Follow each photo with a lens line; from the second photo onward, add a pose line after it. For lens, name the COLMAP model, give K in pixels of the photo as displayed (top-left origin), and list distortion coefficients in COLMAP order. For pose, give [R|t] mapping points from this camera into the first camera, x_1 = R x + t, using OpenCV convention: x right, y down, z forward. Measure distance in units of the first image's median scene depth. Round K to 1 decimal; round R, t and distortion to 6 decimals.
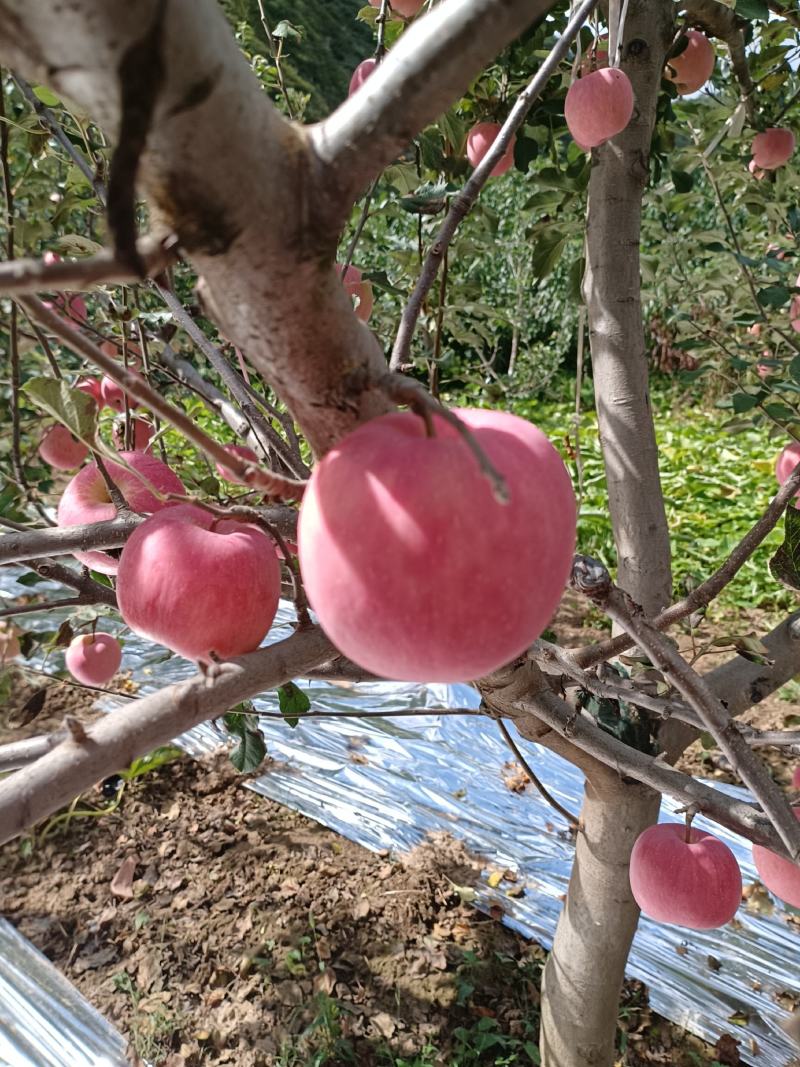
lens RADIAL K [[811.5, 0, 399.6], [0, 811.5, 517.3], [0, 0, 1]] dist [0.027827, -0.049733]
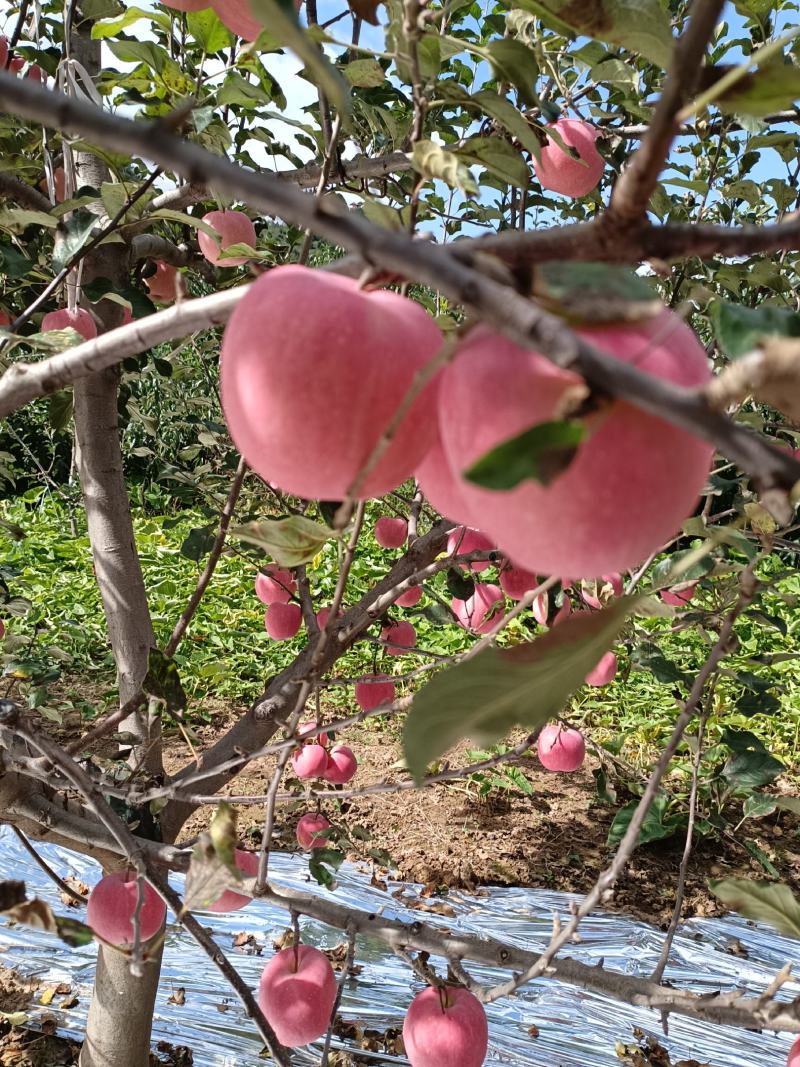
lens RADIAL K [[811.5, 0, 399.6], [0, 811.5, 517.3], [0, 0, 1]] dist [0.027827, -0.049733]
pose [[0.877288, -0.029464, 0.479059, 0.033351], [0.084658, 0.991964, -0.094022, -0.018426], [-0.472440, 0.123041, 0.872732, -0.167530]]
